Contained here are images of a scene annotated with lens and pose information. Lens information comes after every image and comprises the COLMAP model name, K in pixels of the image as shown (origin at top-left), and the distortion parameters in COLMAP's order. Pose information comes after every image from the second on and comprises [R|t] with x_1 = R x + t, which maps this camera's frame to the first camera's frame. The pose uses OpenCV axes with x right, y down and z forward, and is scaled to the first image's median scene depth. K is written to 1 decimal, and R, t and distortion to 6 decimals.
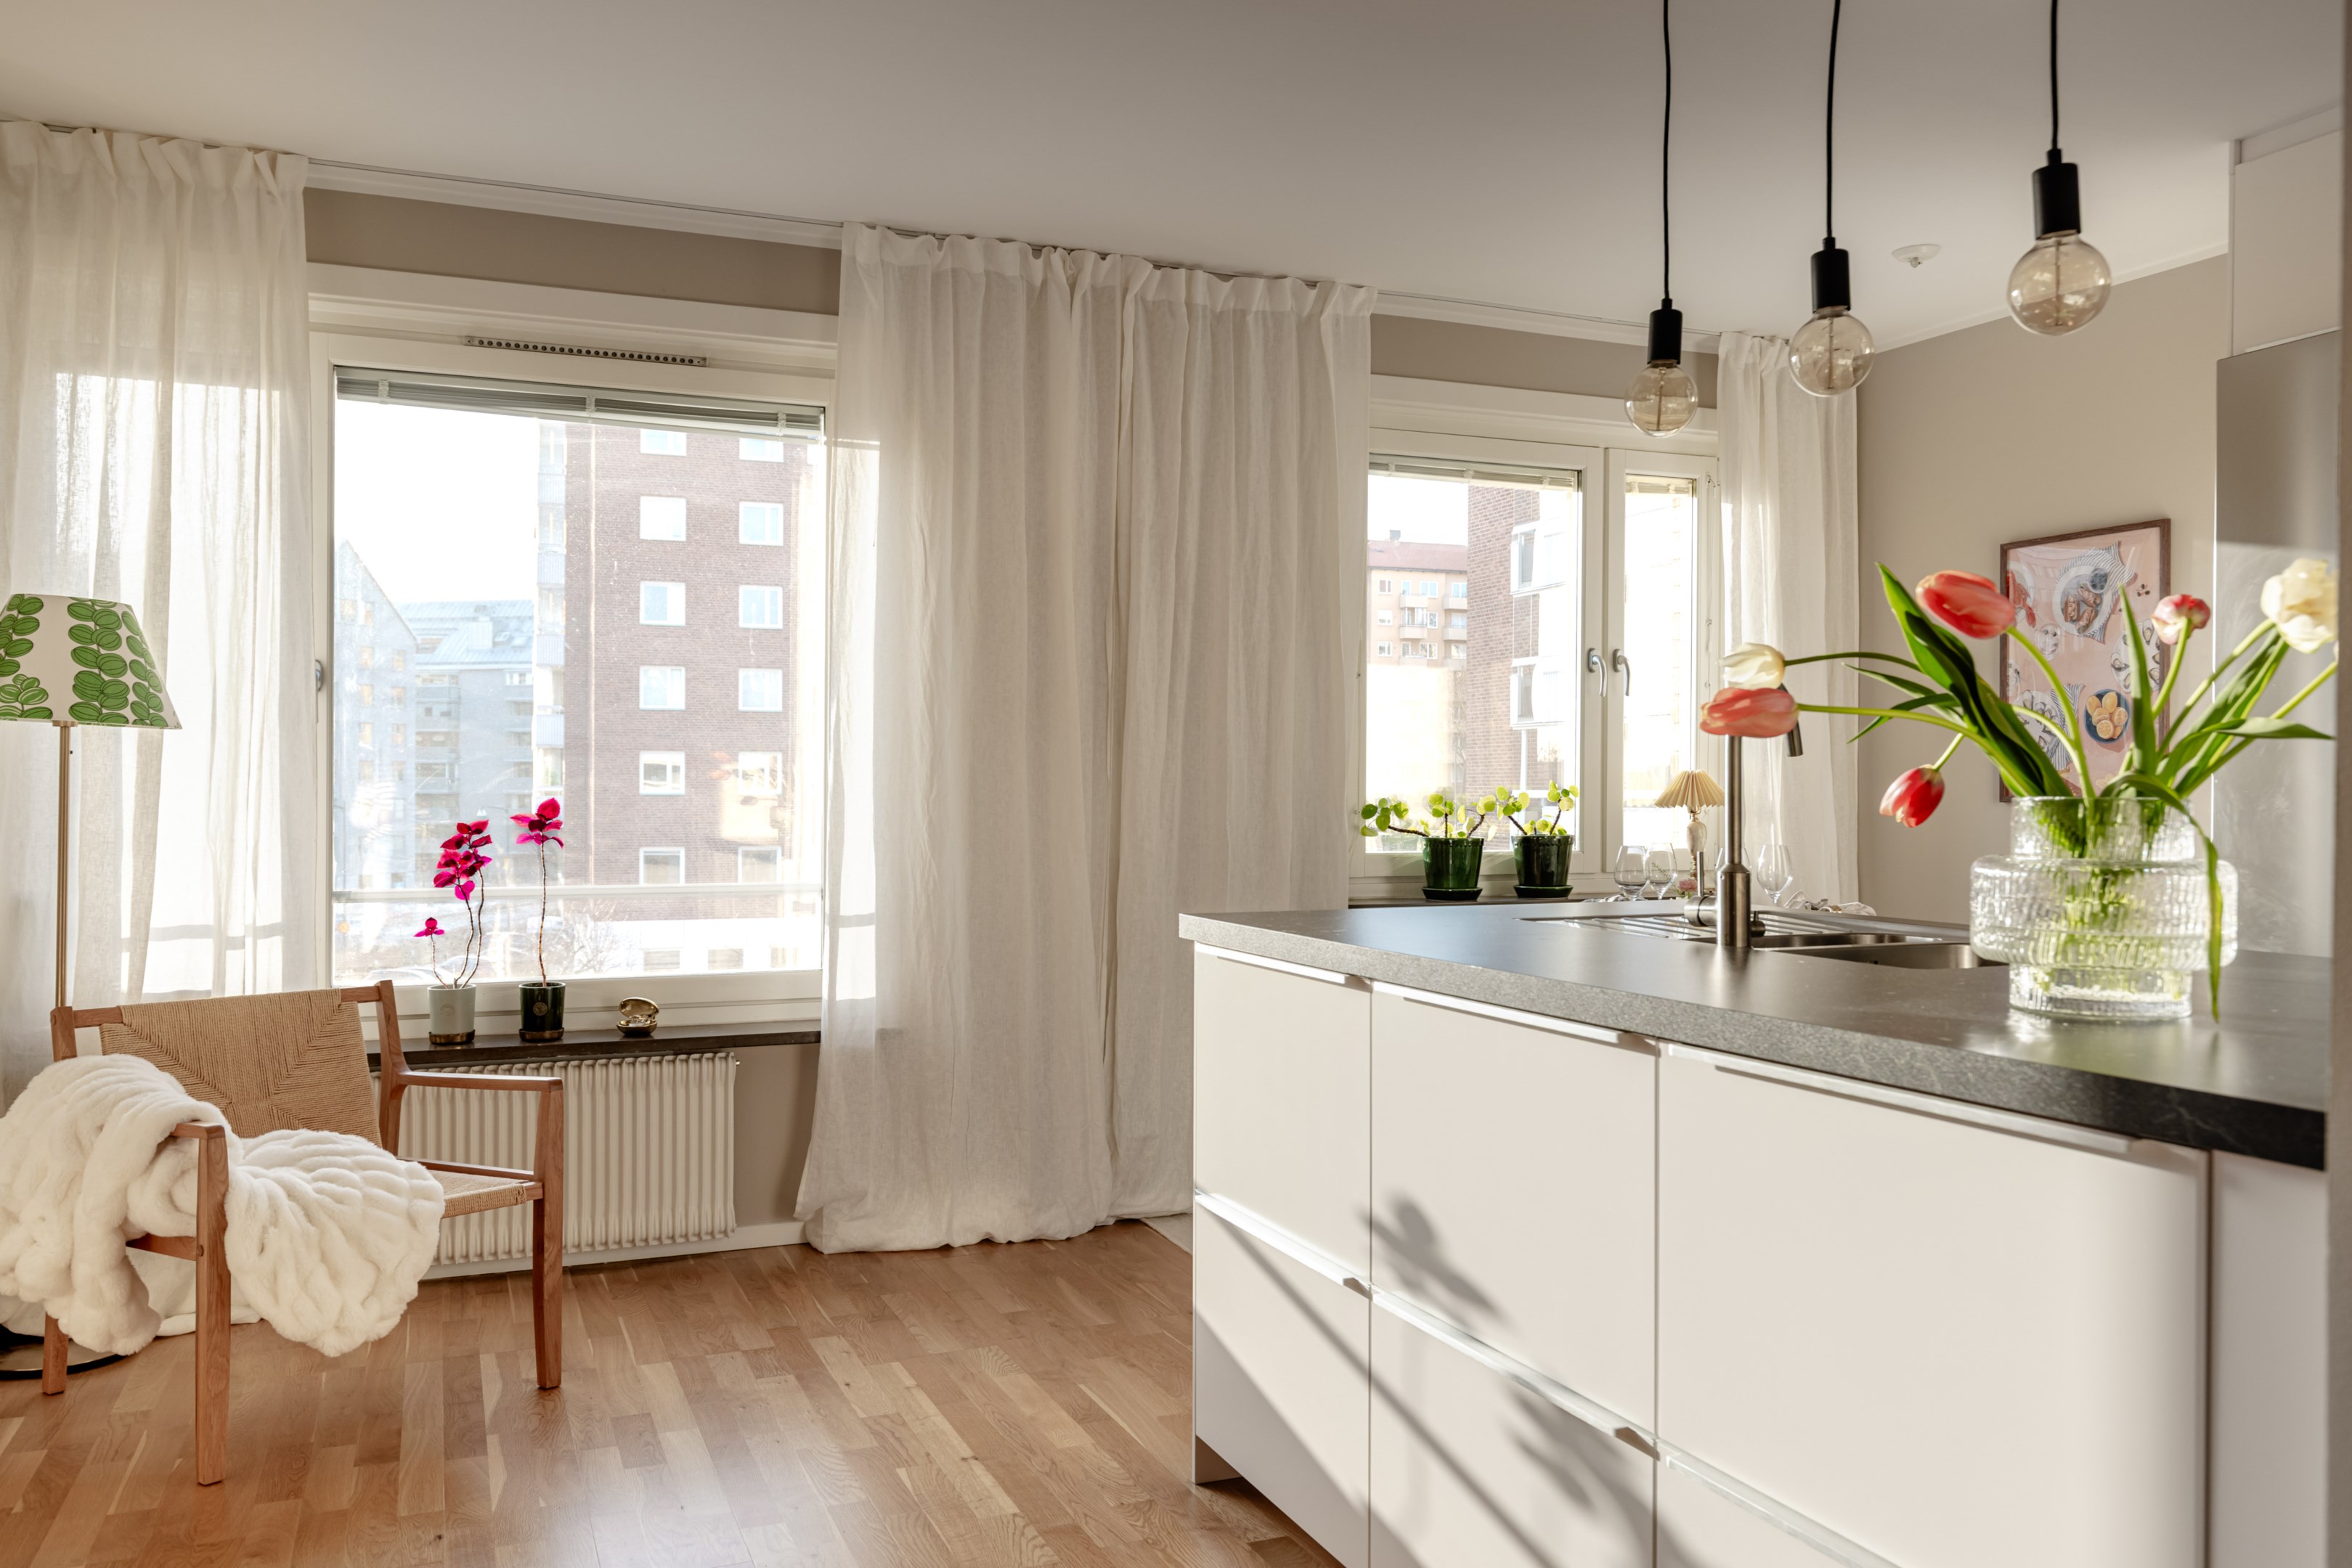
lens RADIAL K [[1802.0, 0, 1192.9], [0, 1802.0, 775.6], [0, 0, 1]] dist [0.002808, 0.004128]
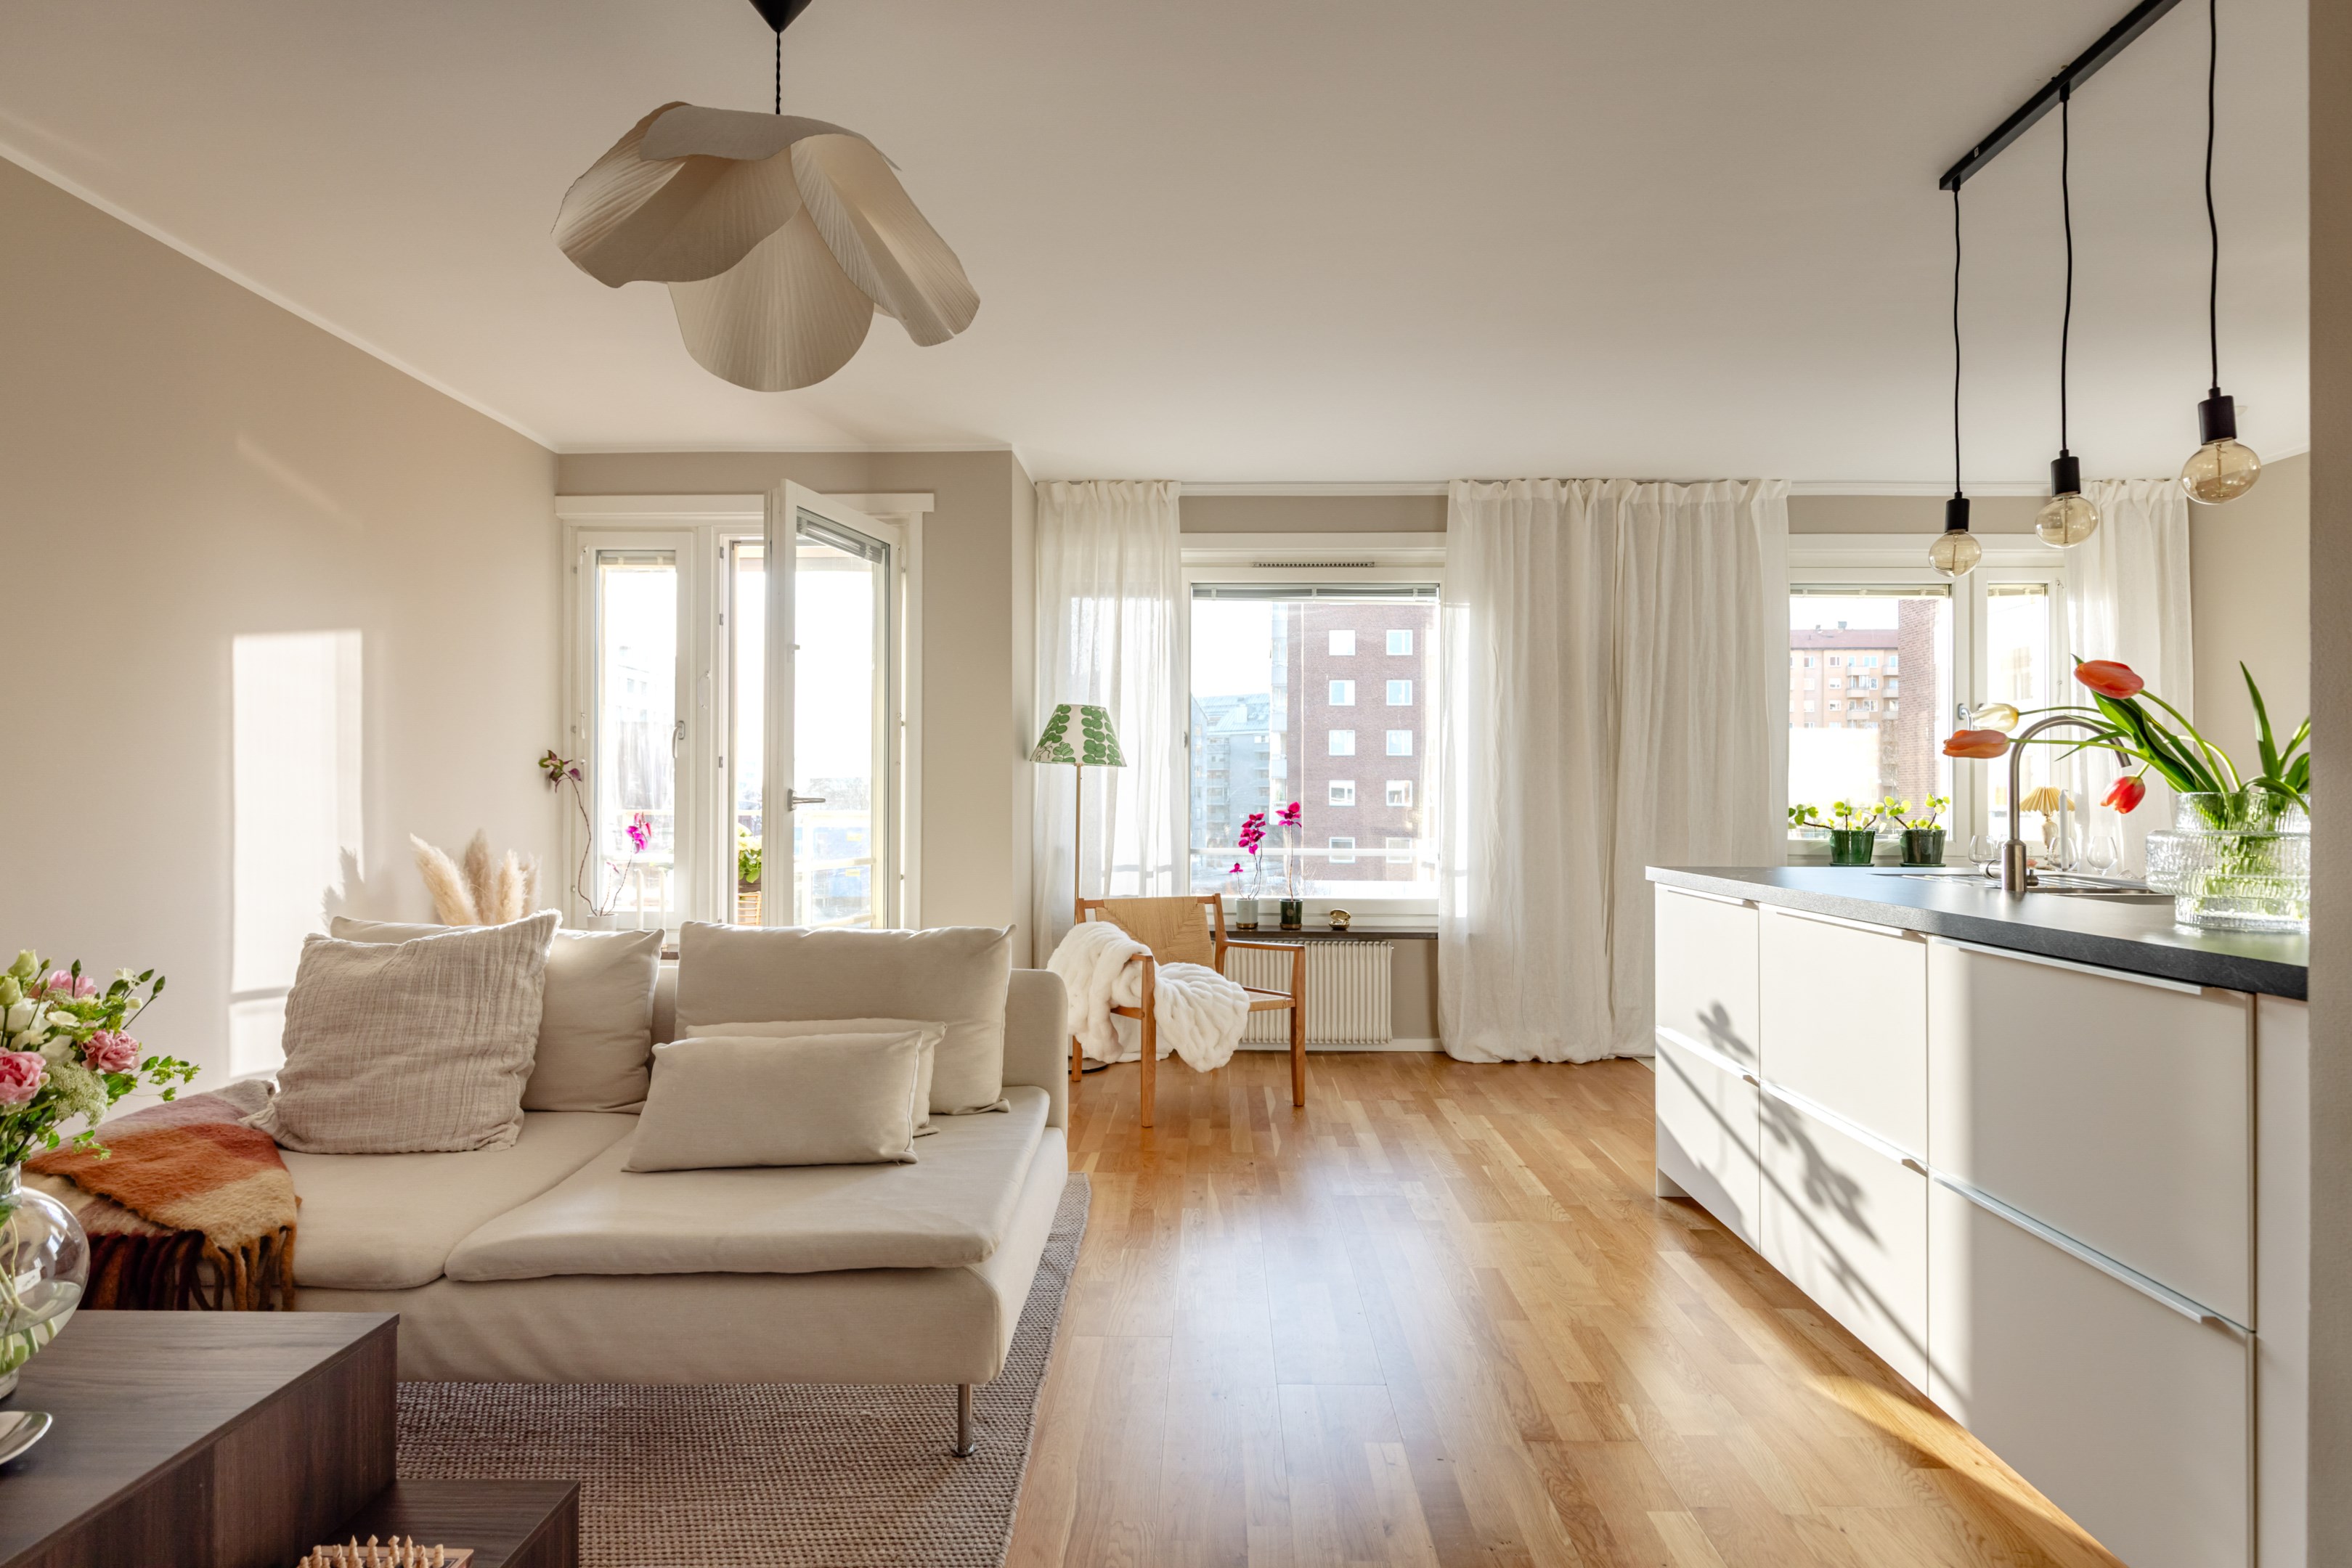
lens RADIAL K [[1114.1, 0, 1190.0], [0, 1114.1, 782.0], [0, 0, 1]] dist [-0.003748, -0.000372]
pose [[0.913047, -0.005266, -0.407820, 0.021105], [0.000480, 0.999930, -0.011836, 0.005674], [0.407854, 0.010611, 0.912985, -0.116548]]
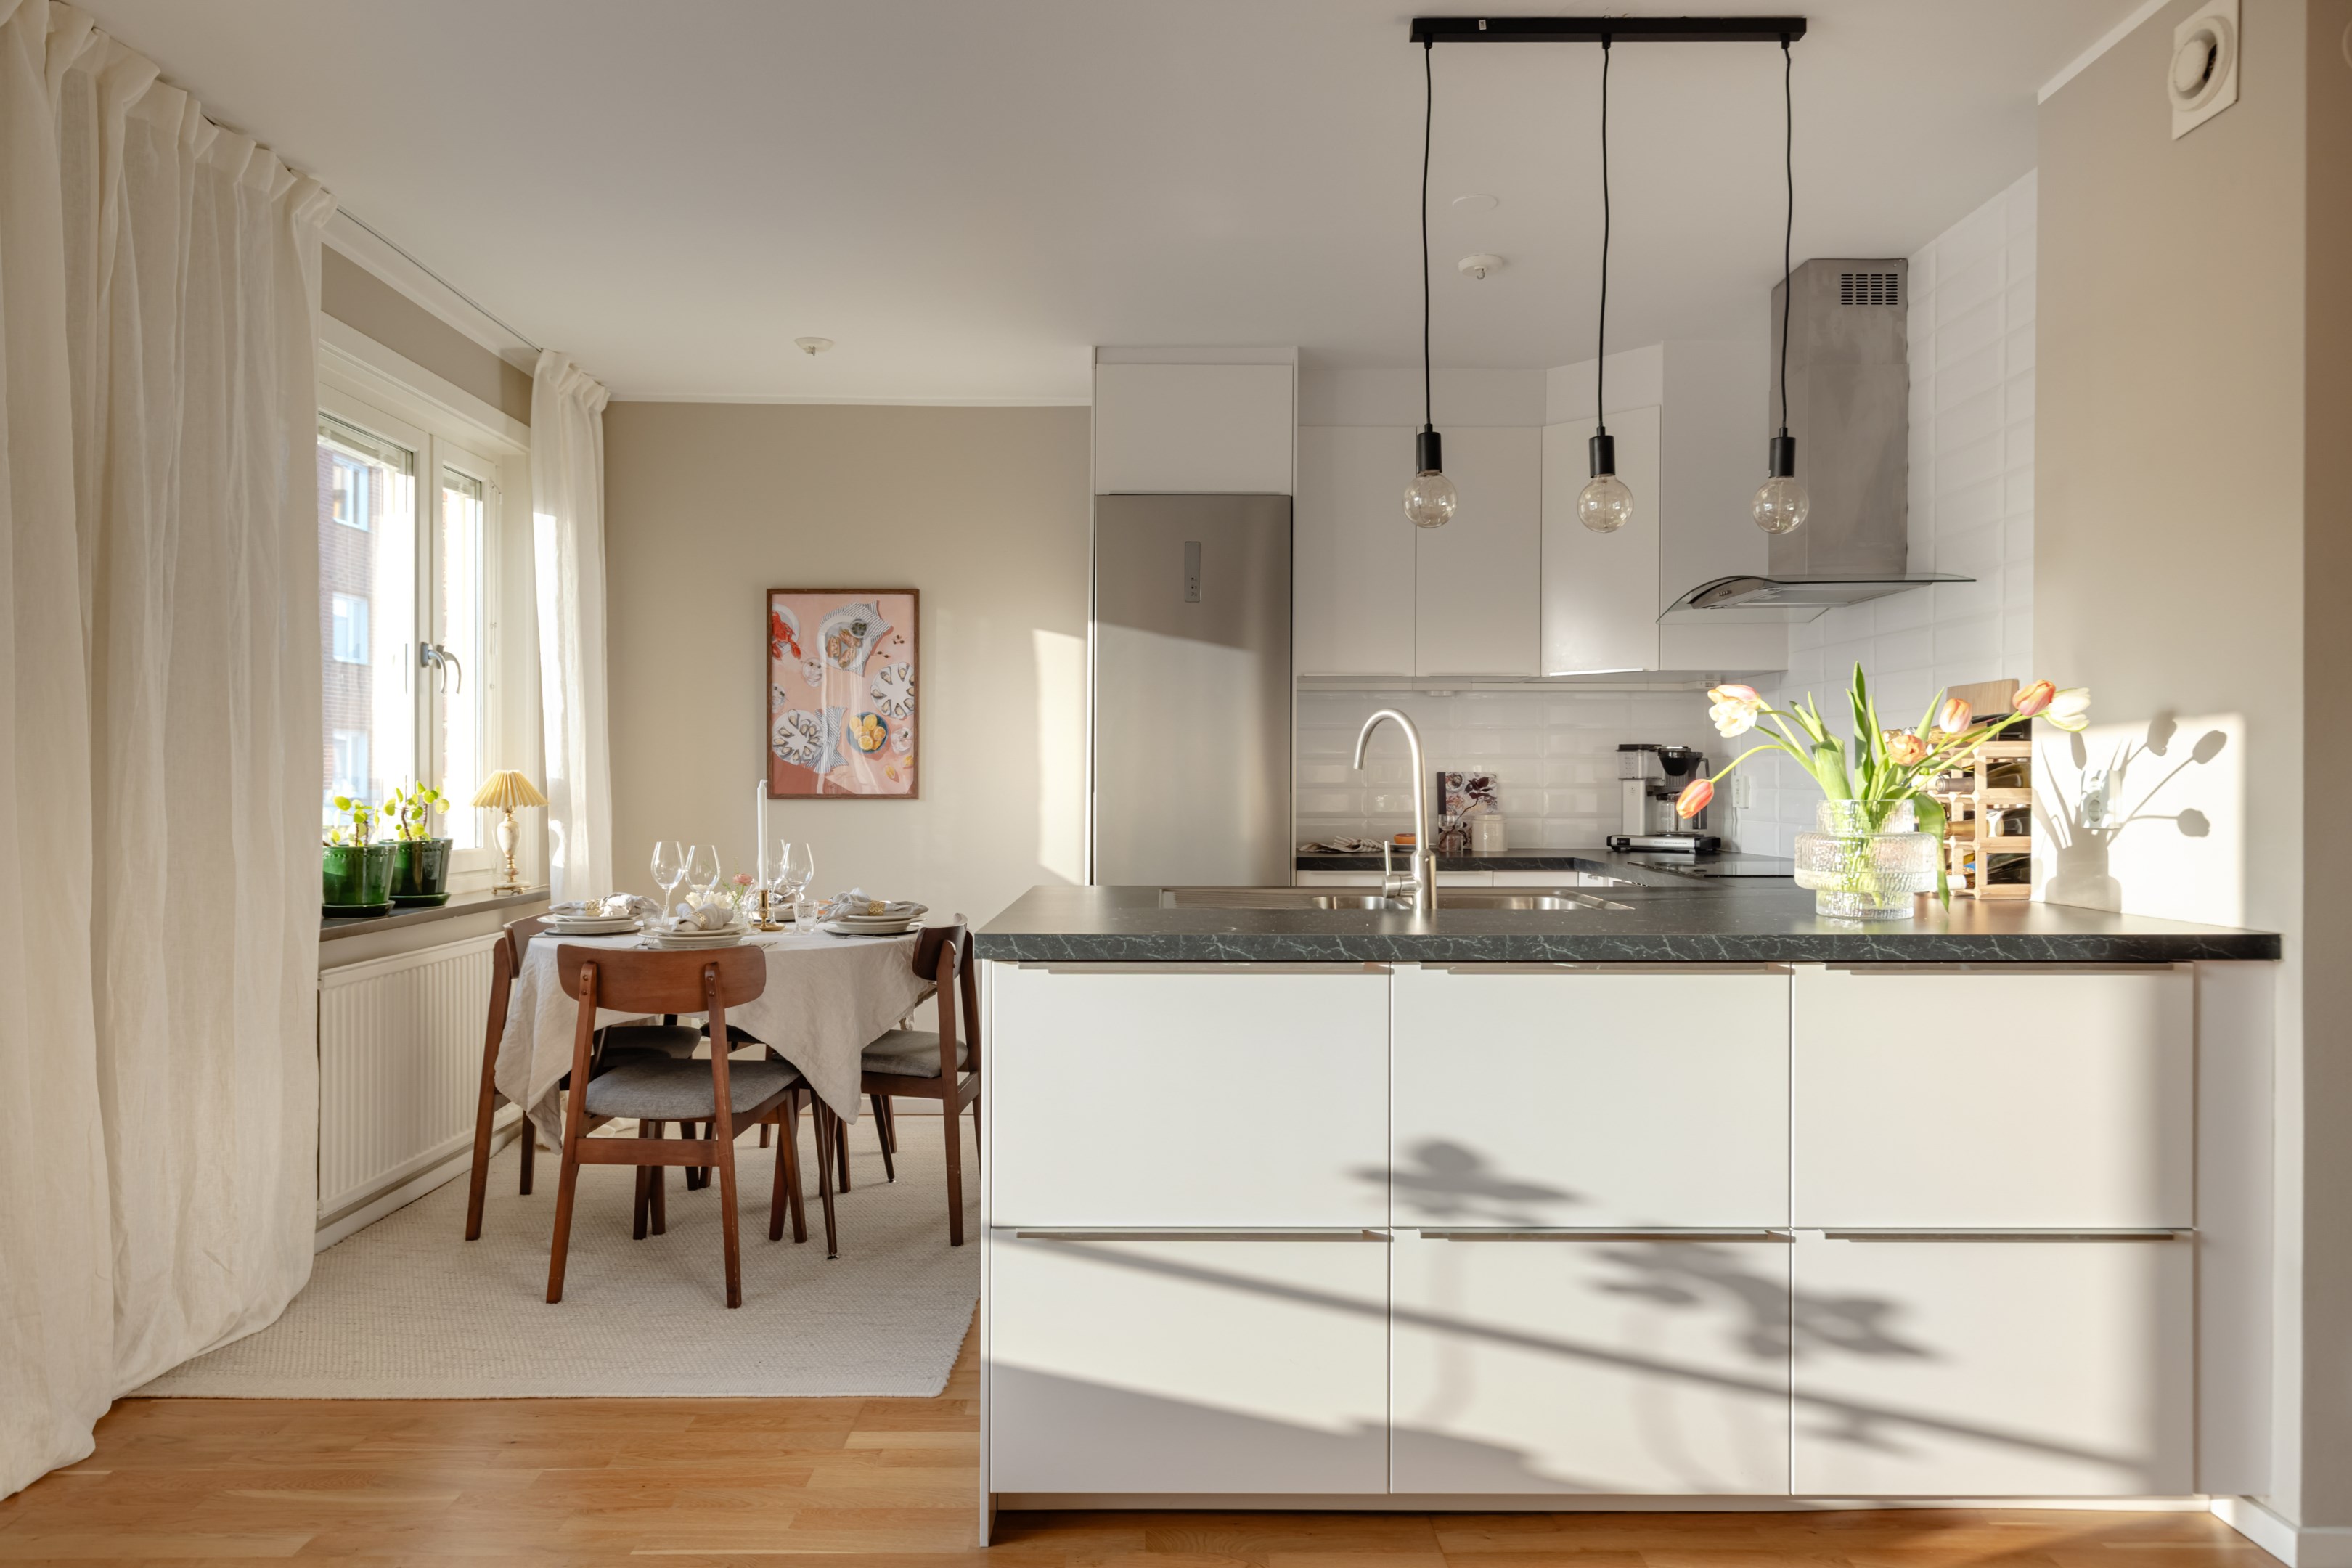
lens RADIAL K [[1493.7, 0, 1166.4], [0, 1493.7, 785.5], [0, 0, 1]] dist [0.015648, -0.002773]
pose [[0.379290, -0.003728, 0.925270, -0.480337], [-0.006260, 0.999959, 0.006595, -0.003211], [-0.925257, -0.008294, 0.379251, 0.439610]]
